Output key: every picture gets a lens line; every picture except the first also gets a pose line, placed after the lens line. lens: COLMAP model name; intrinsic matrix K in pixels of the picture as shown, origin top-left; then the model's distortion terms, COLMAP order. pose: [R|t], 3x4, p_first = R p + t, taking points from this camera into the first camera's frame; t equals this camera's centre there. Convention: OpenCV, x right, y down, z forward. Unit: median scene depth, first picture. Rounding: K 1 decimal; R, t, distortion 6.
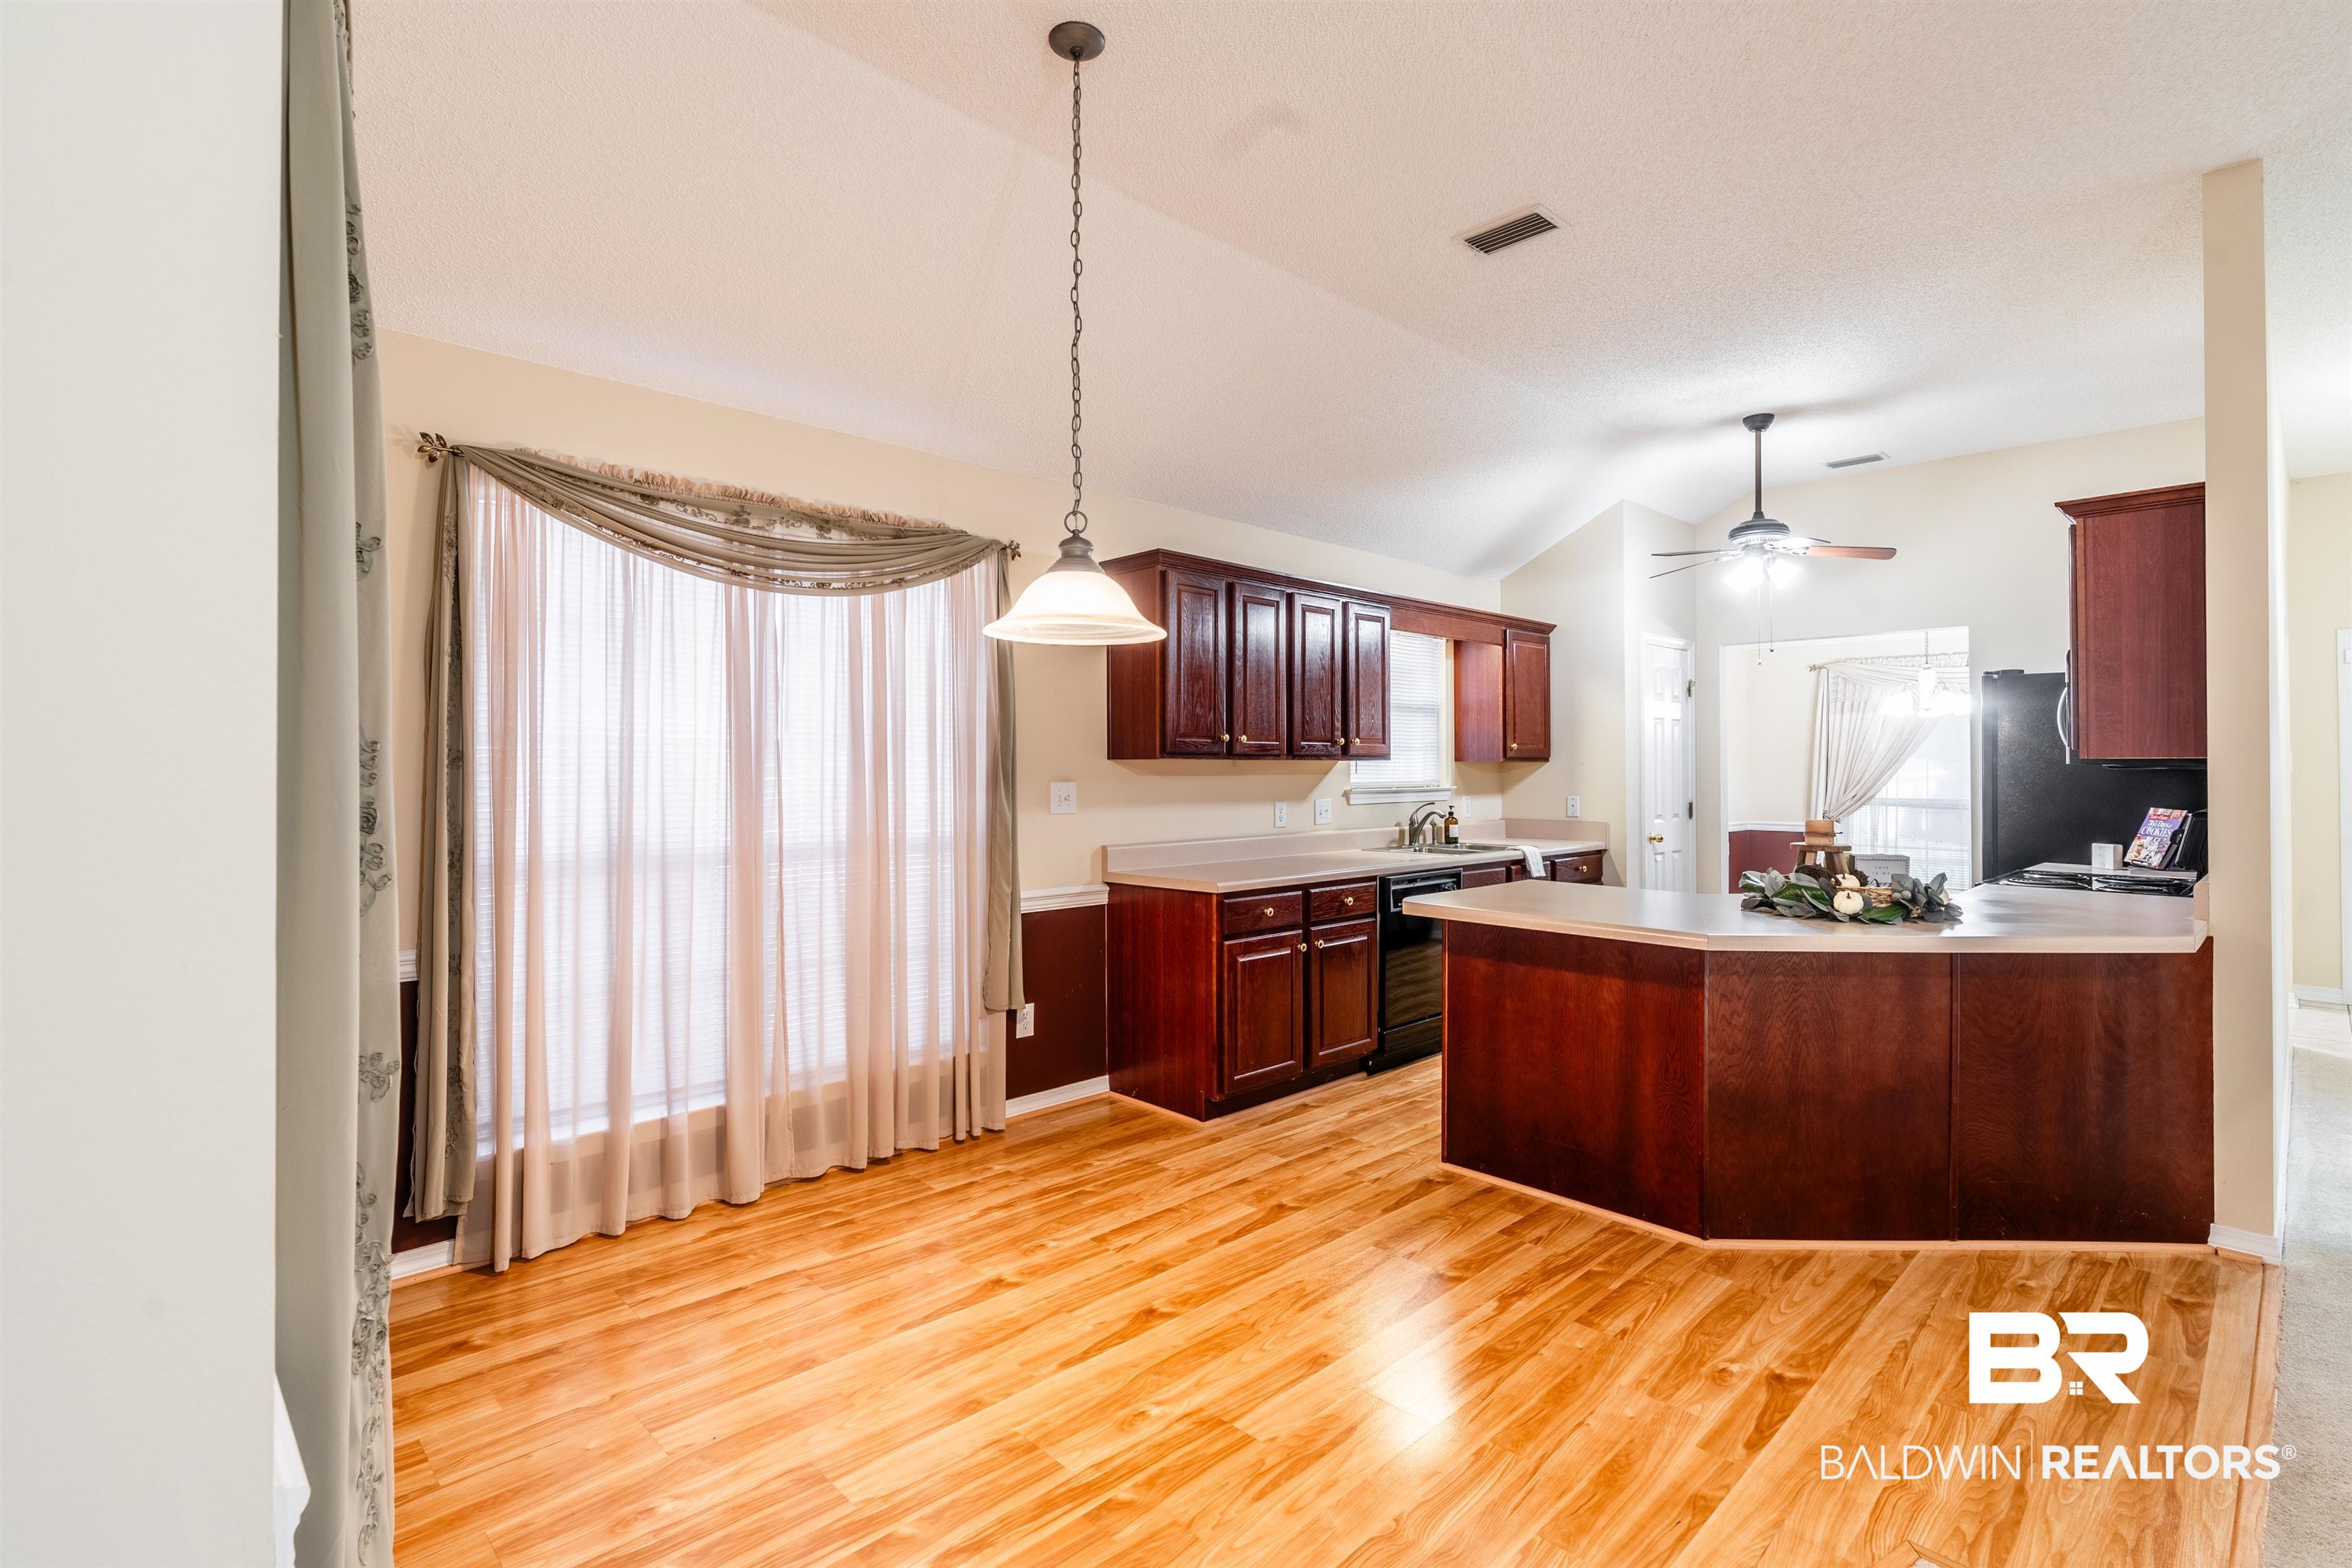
lens RADIAL K [[1078.0, 0, 1218.3], [0, 1078.0, 751.1], [0, 0, 1]] dist [-0.019821, 0.004569]
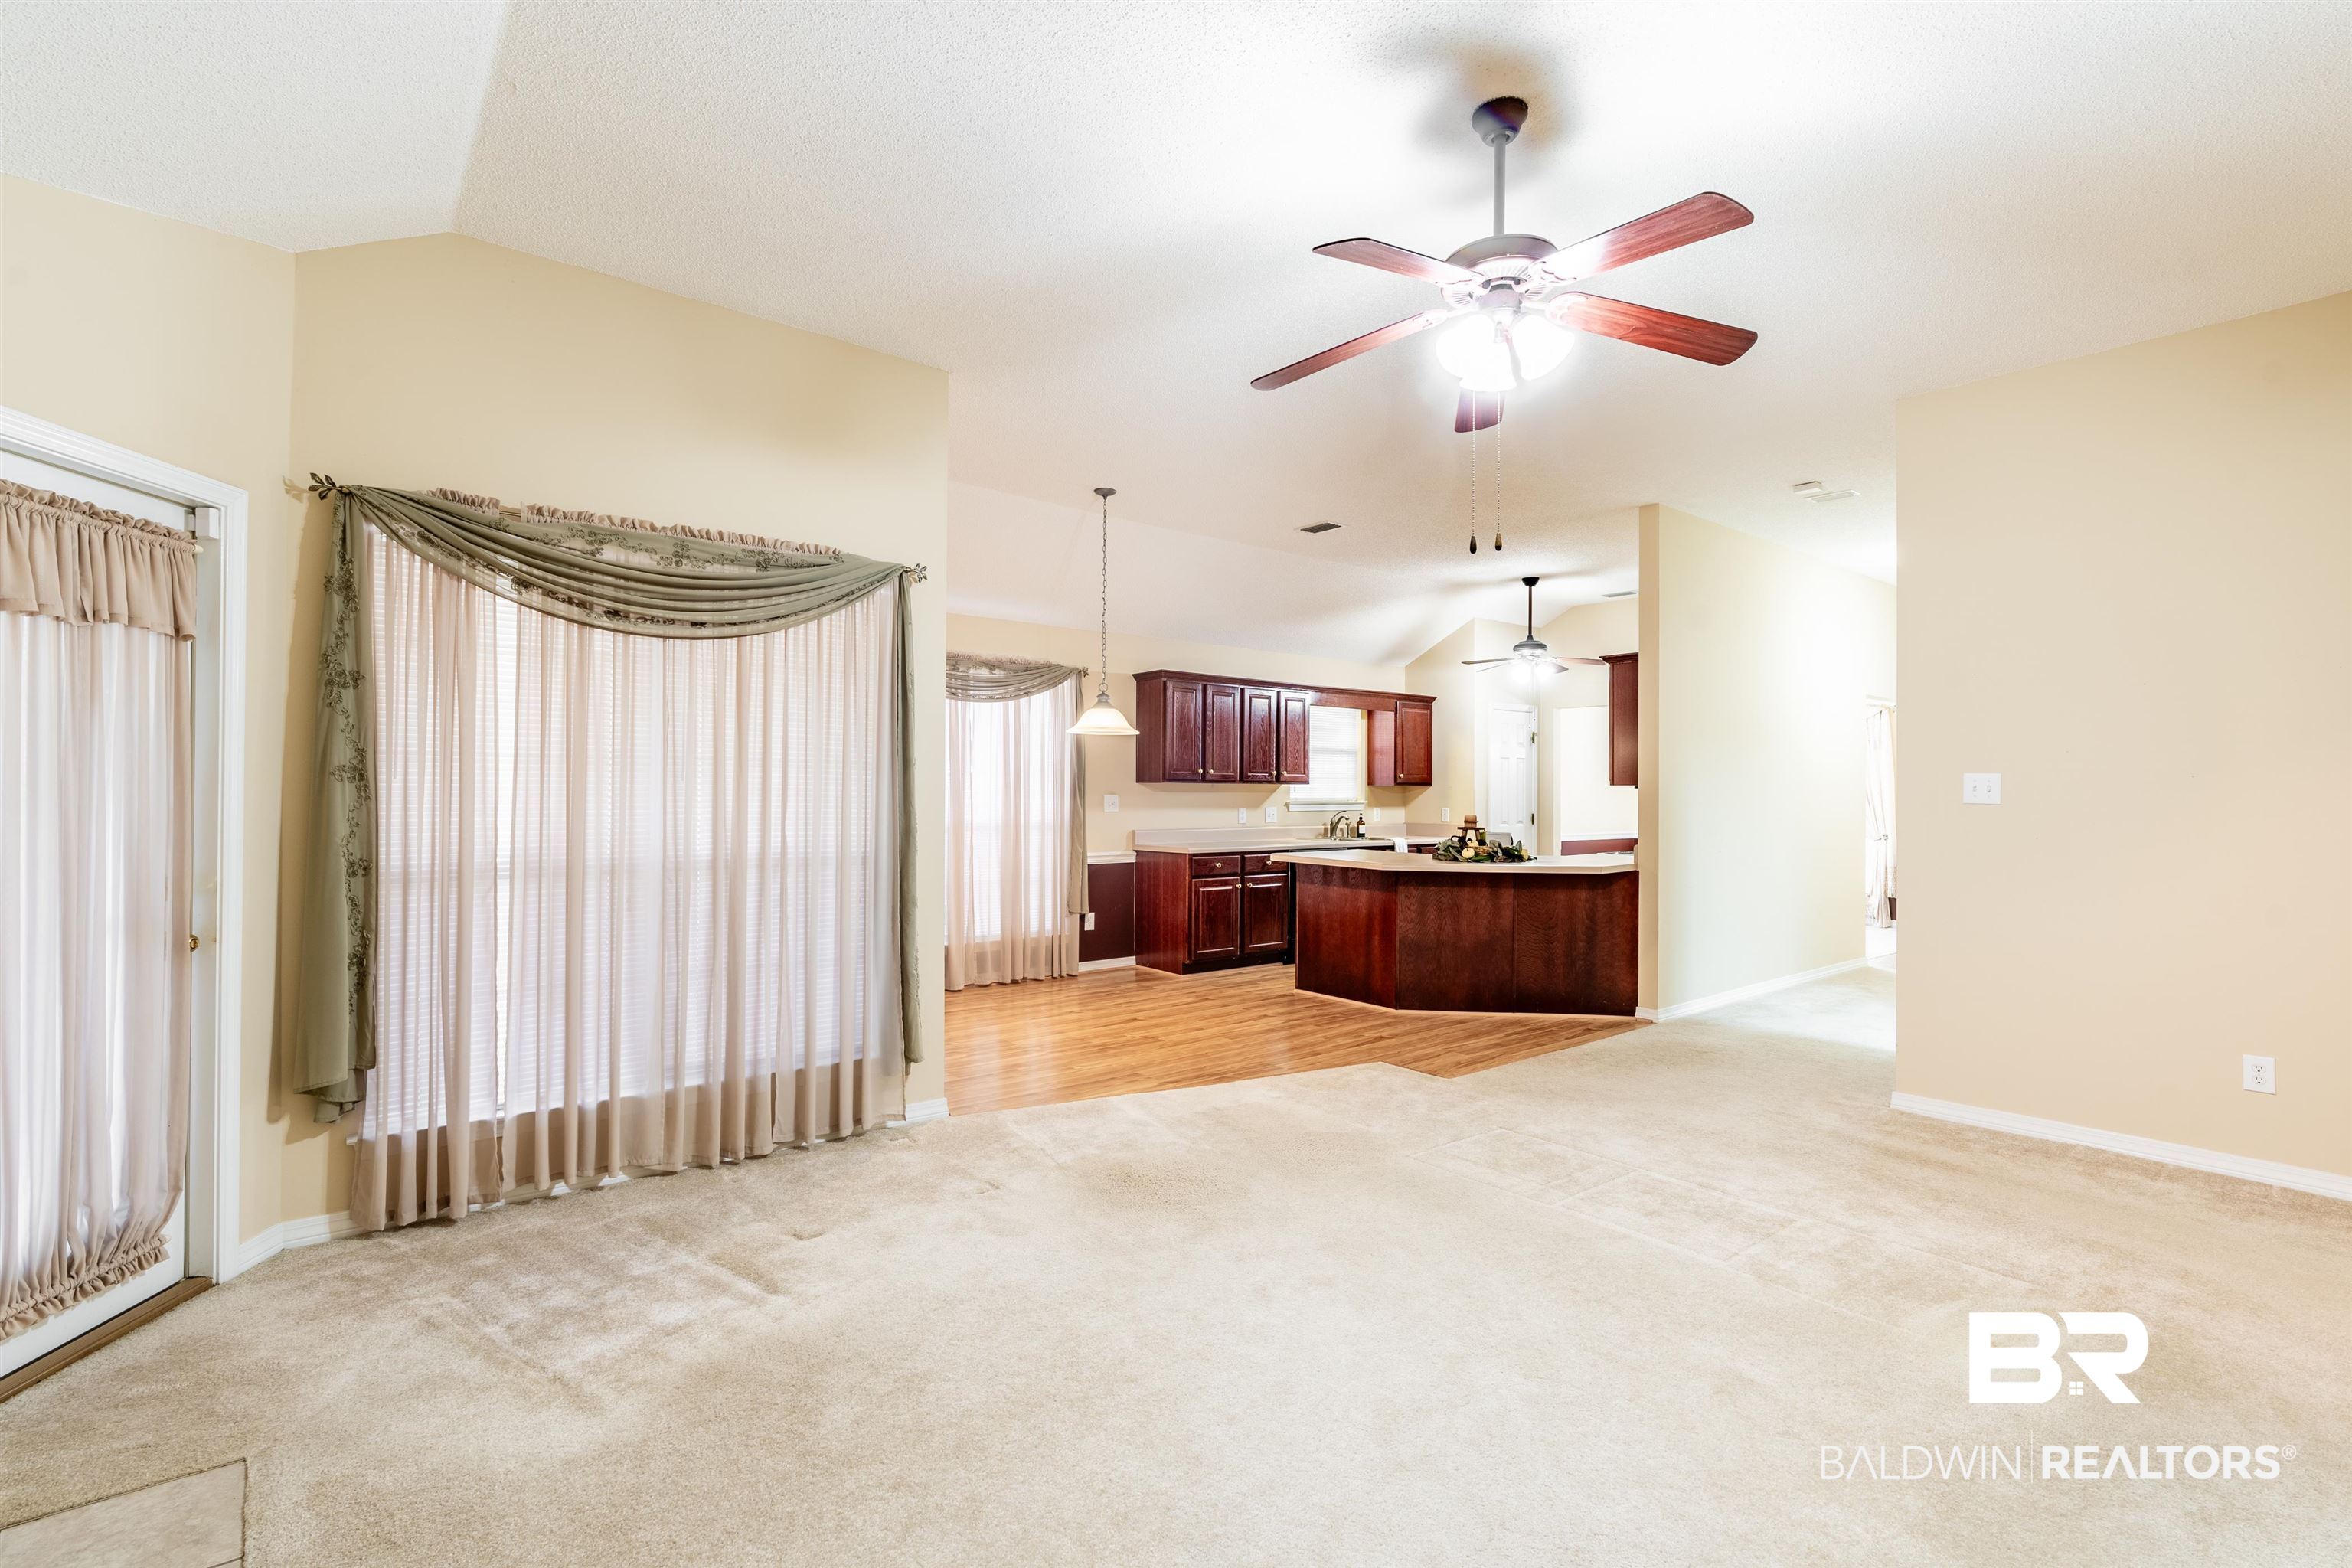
lens RADIAL K [[1078.0, 0, 1201.2], [0, 1078.0, 774.6], [0, 0, 1]] dist [-0.019821, 0.004569]
pose [[0.996951, 0.007526, -0.077663, 0.170862], [-0.007288, 0.999968, 0.003353, -0.015144], [0.077686, -0.002776, 0.996974, -0.918682]]
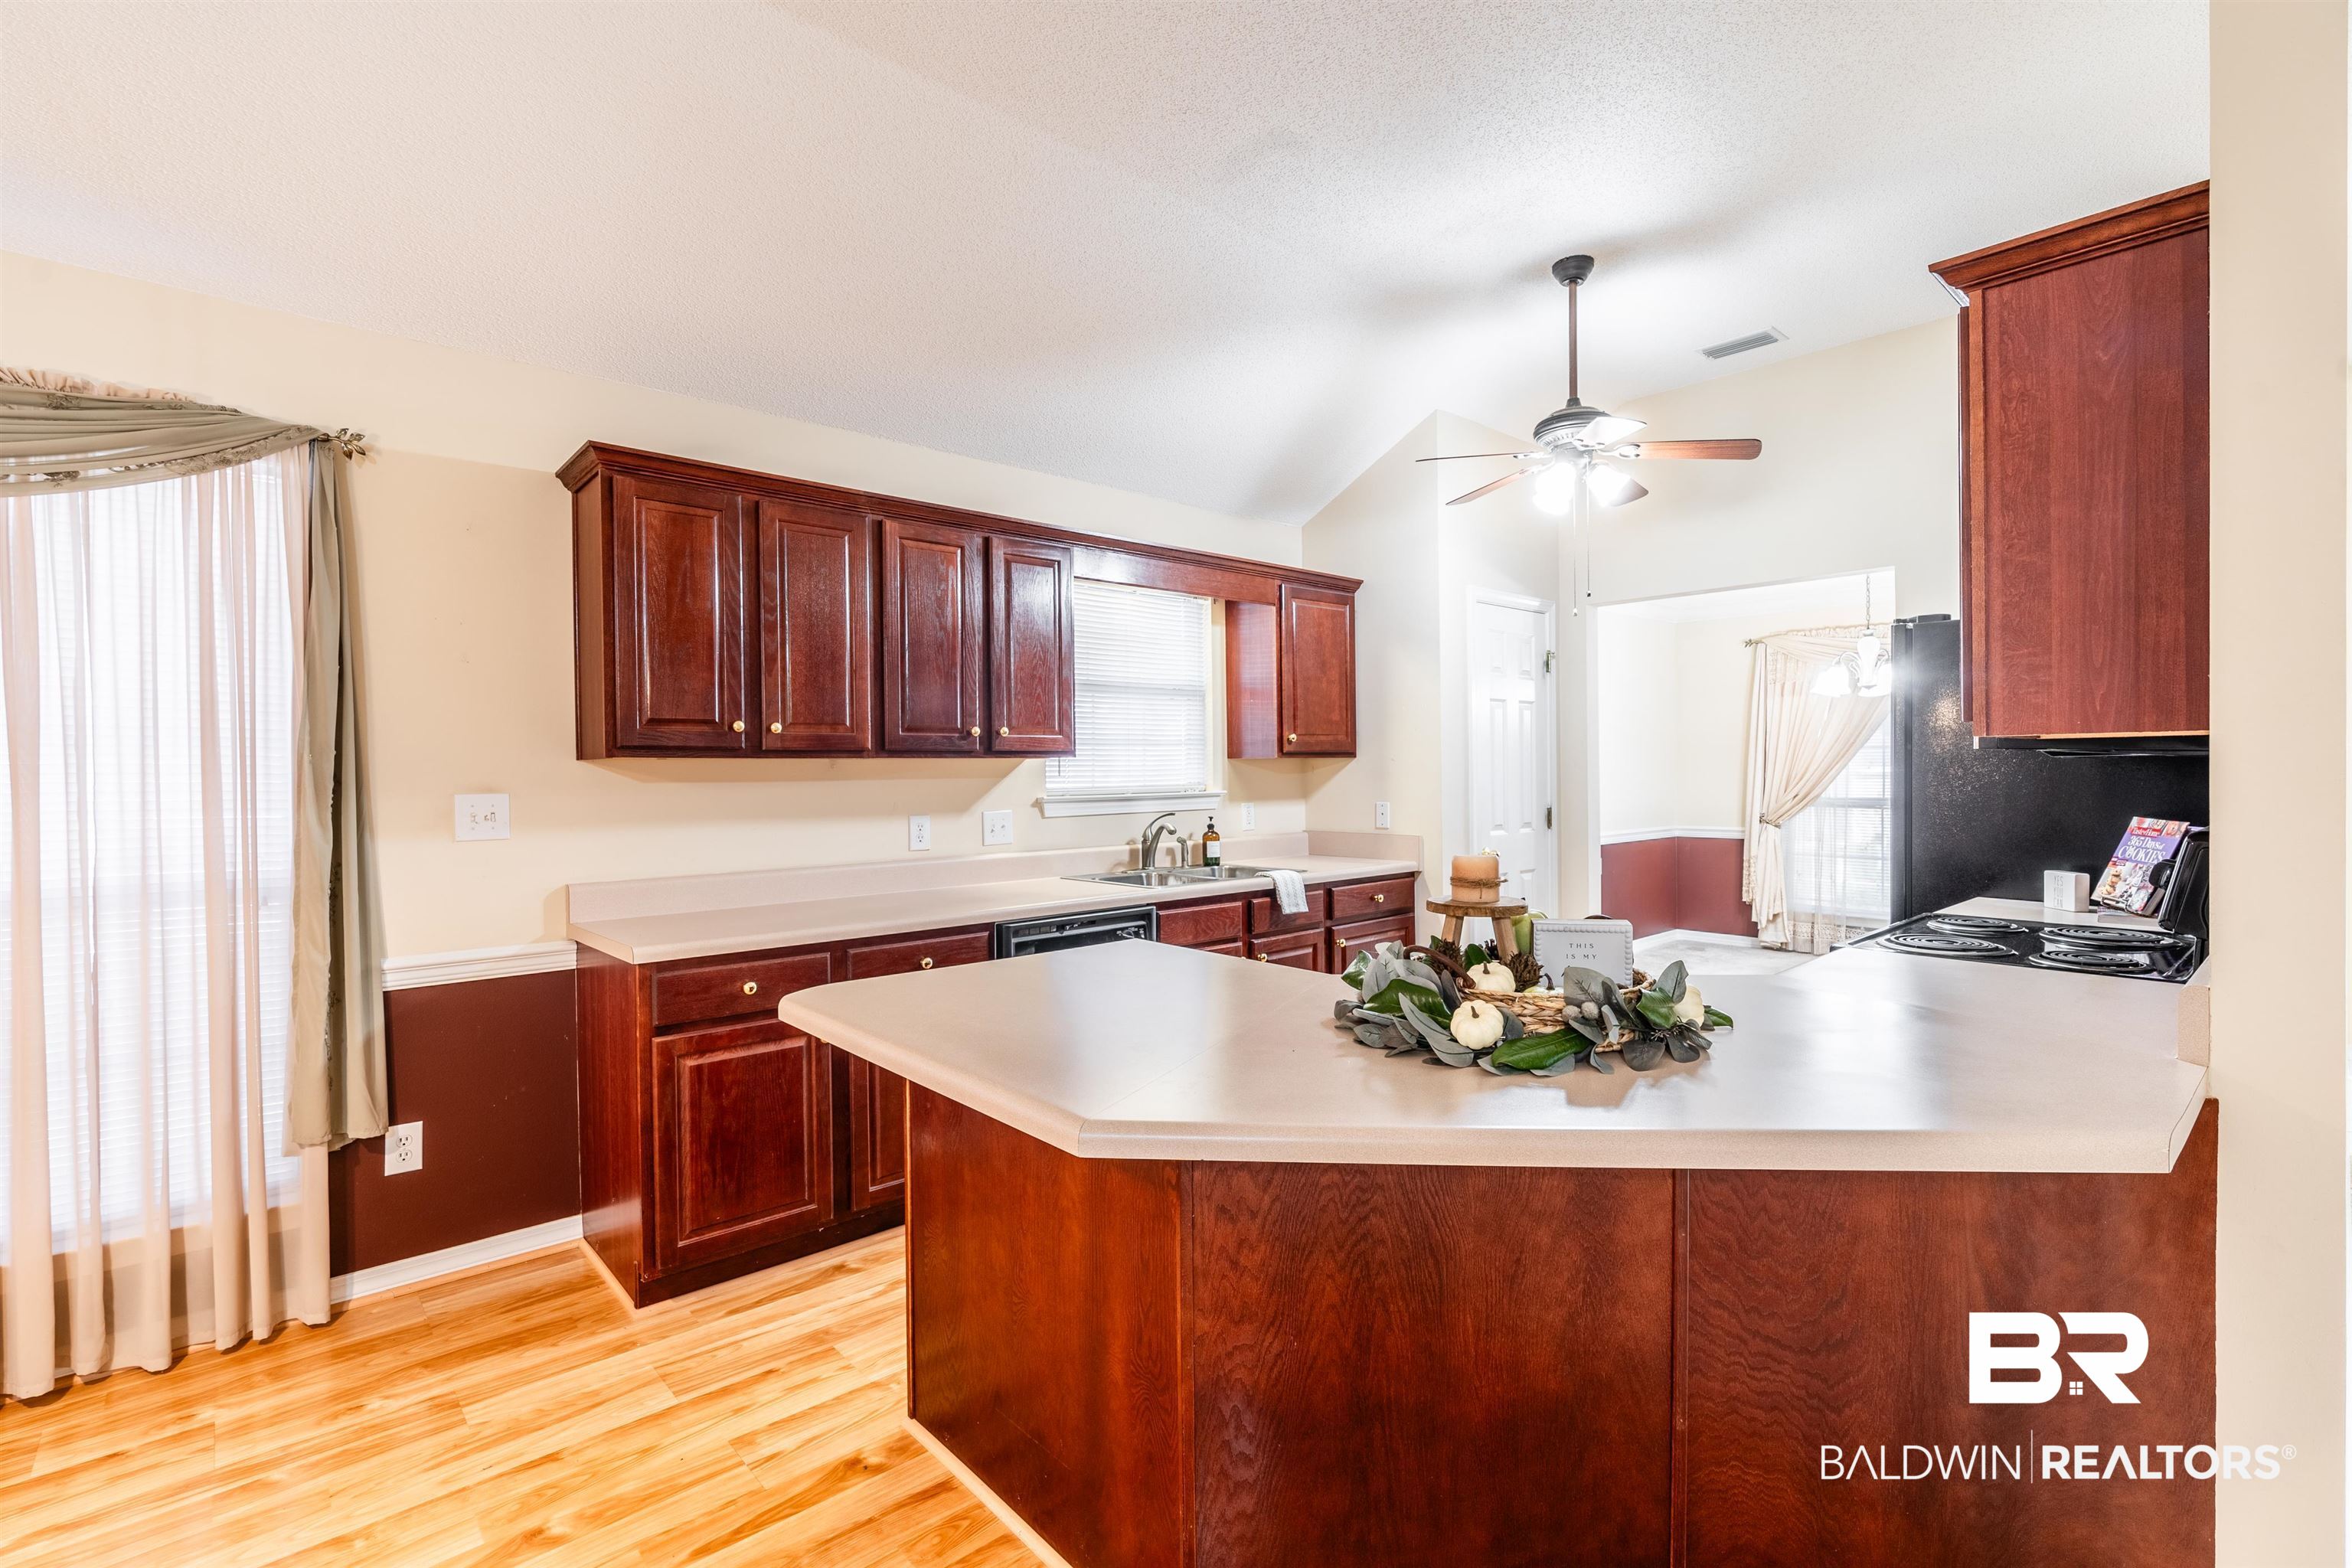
lens RADIAL K [[1078.0, 0, 1197.6], [0, 1078.0, 775.8], [0, 0, 1]] dist [-0.019821, 0.004569]
pose [[0.999609, -0.009976, -0.026127, 0.363704], [0.010520, 0.999729, 0.020770, 0.009317], [0.025912, -0.021036, 0.999443, 0.380010]]
